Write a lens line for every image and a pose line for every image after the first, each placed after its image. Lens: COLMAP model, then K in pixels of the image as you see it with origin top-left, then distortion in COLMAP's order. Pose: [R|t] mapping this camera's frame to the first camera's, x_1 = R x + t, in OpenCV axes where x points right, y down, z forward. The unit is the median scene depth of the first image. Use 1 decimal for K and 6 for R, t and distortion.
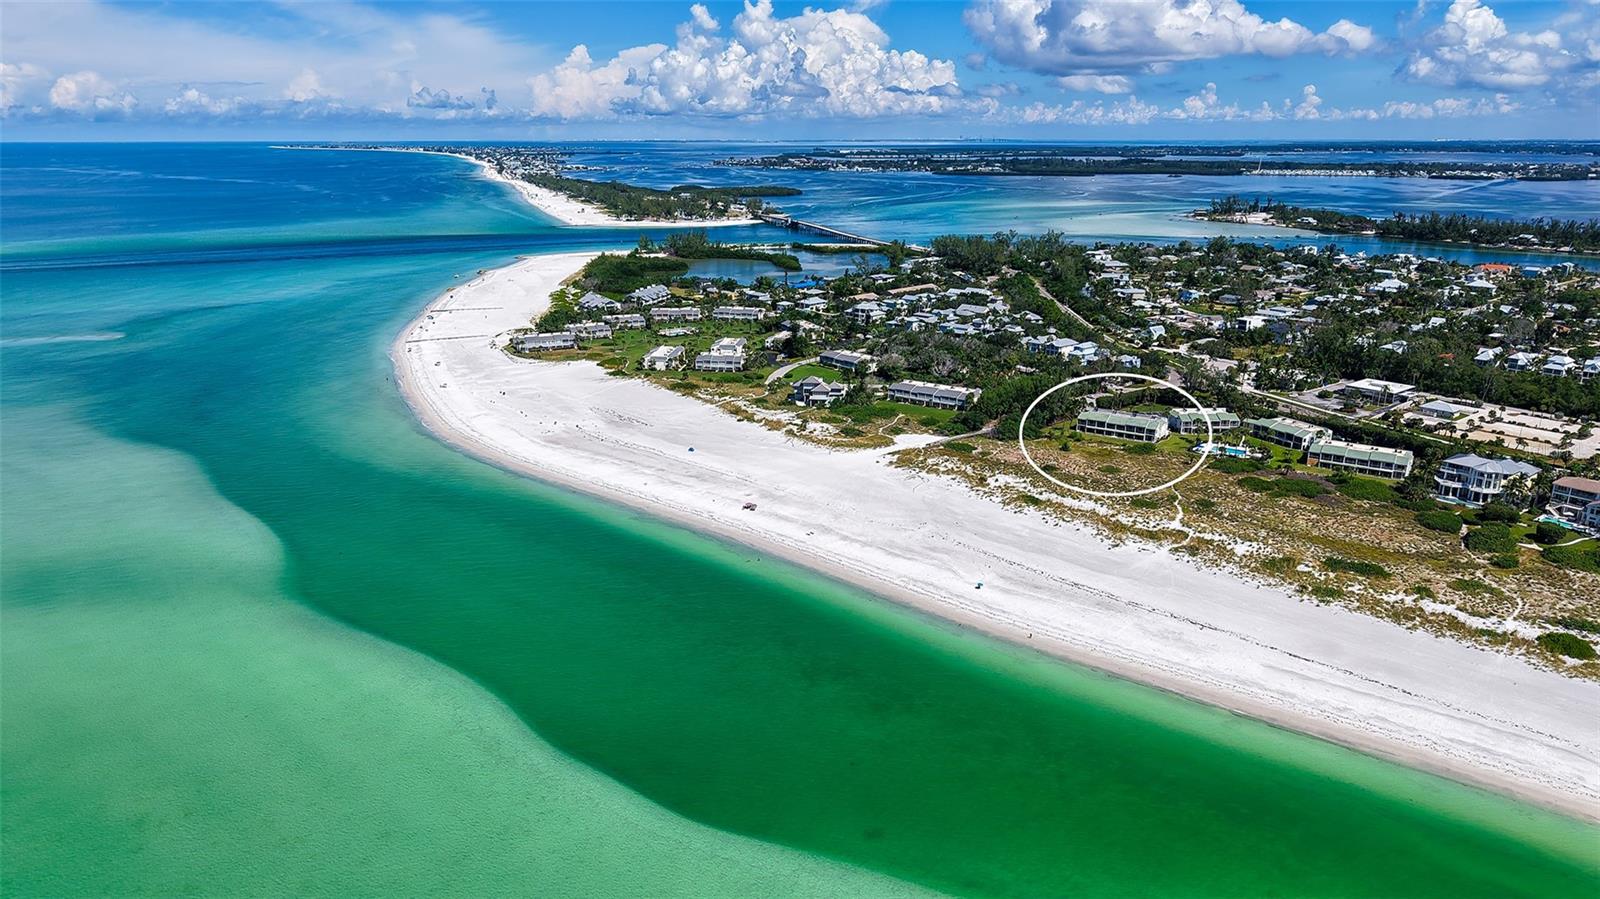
lens RADIAL K [[1074.8, 0, 797.5], [0, 1074.8, 452.2], [0, 0, 1]] dist [0.052654, -0.055233]
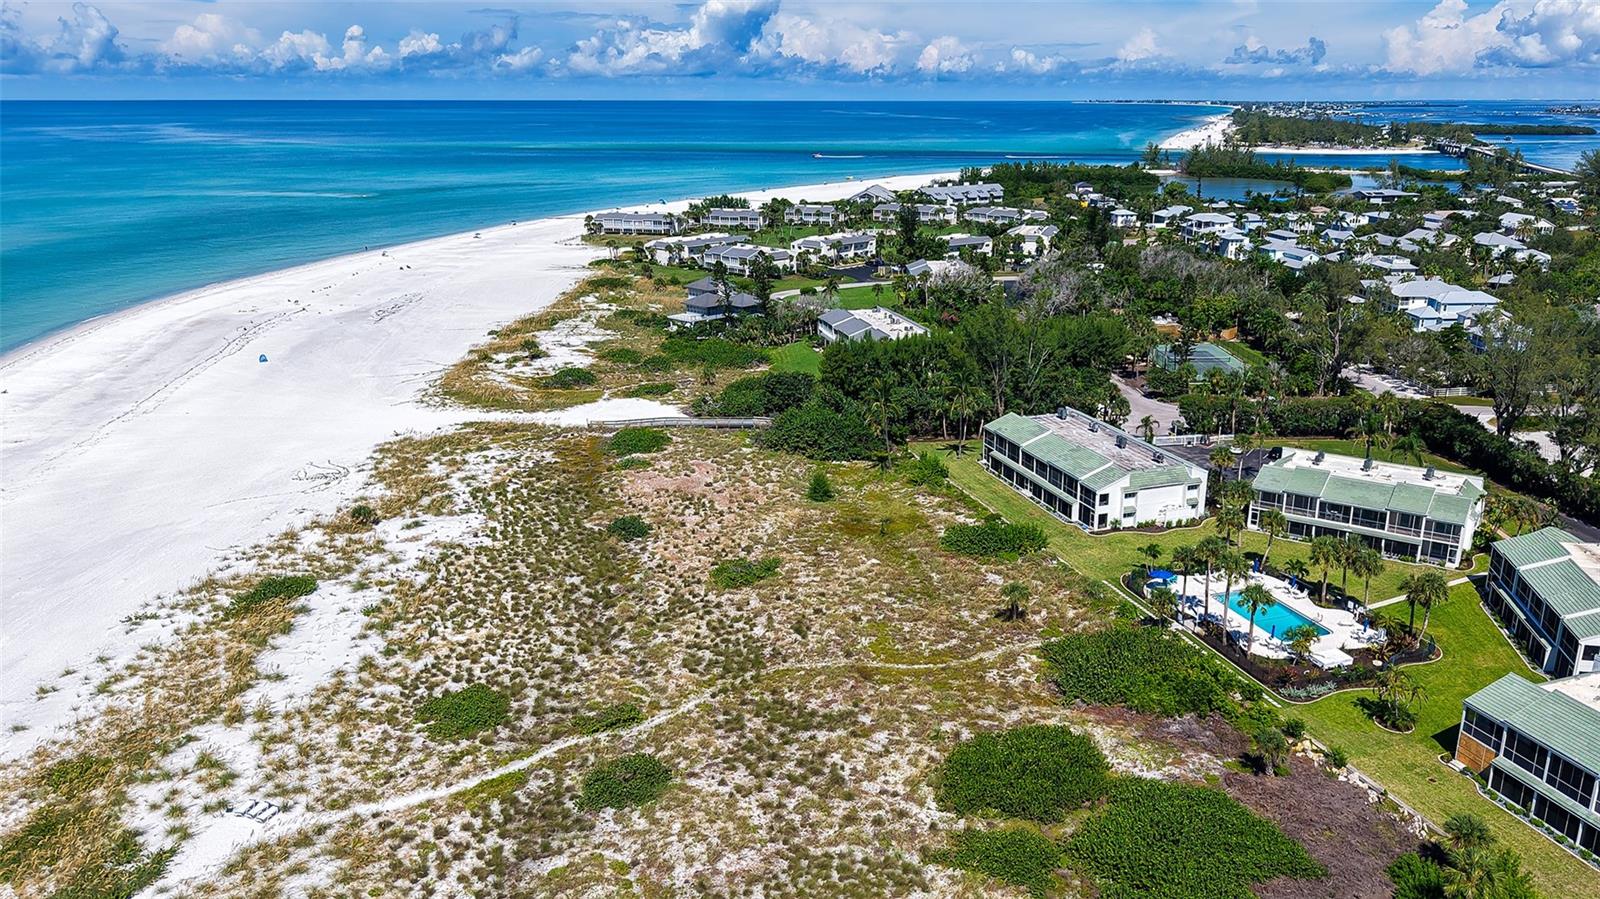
lens RADIAL K [[1184.5, 0, 883.9], [0, 1184.5, 447.5], [0, 0, 1]] dist [0.046317, -0.082886]
pose [[0.811264, 0.168368, -0.559914, 0.507221], [-0.169734, 0.984219, 0.050028, -0.043168], [0.559501, 0.054450, 0.827039, 0.739697]]
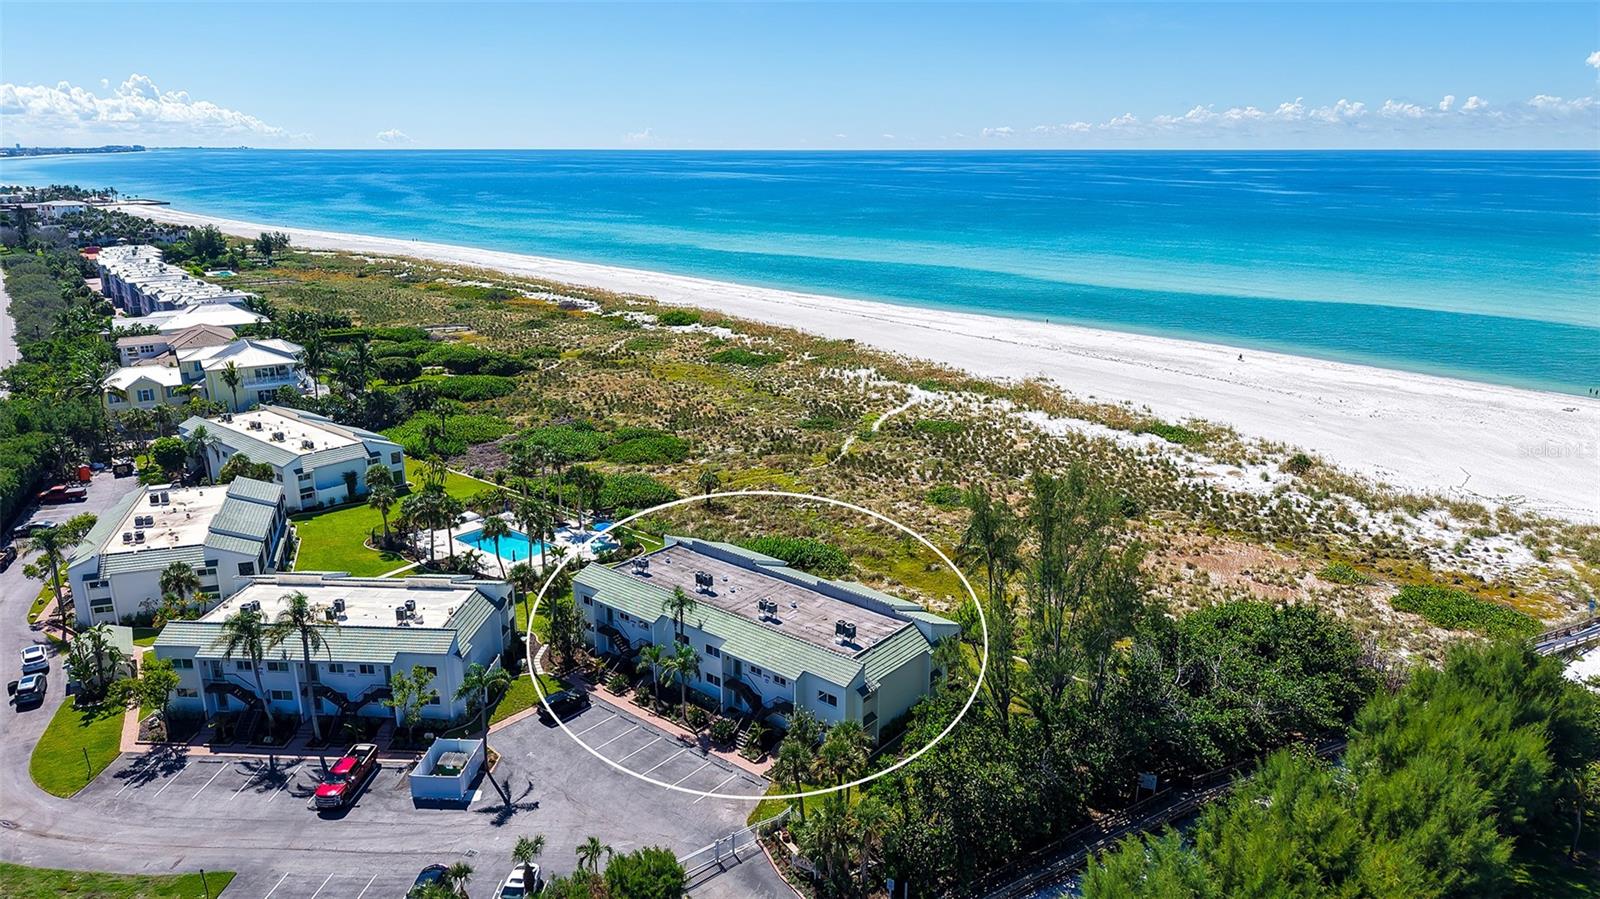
lens RADIAL K [[1057.2, 0, 805.3], [0, 1057.2, 468.9], [0, 0, 1]] dist [0.037084, -0.050177]
pose [[-0.992946, -0.039102, 0.111937, 0.298399], [0.028909, 0.835729, 0.548381, -0.186987], [-0.114991, 0.547748, -0.828703, 1.296399]]
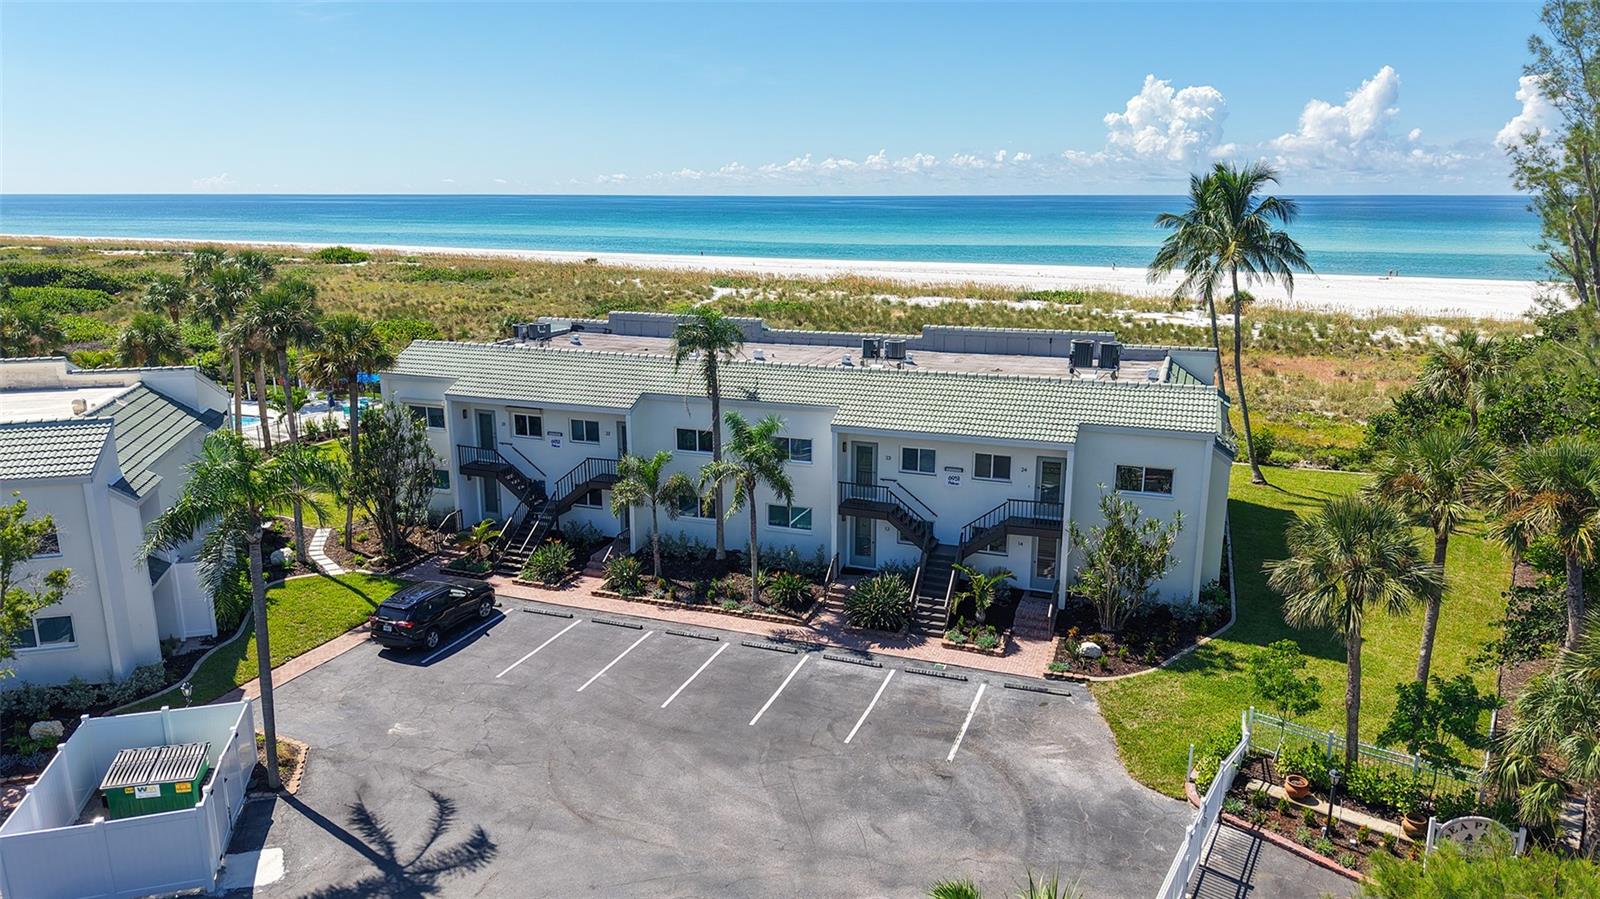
lens RADIAL K [[1057.2, 0, 805.3], [0, 1057.2, 468.9], [0, 0, 1]] dist [0.037084, -0.050177]
pose [[-0.973919, 0.045824, -0.222222, 0.359400], [-0.074733, 0.859960, 0.504860, -0.084528], [0.214236, 0.508300, -0.834106, 1.220274]]
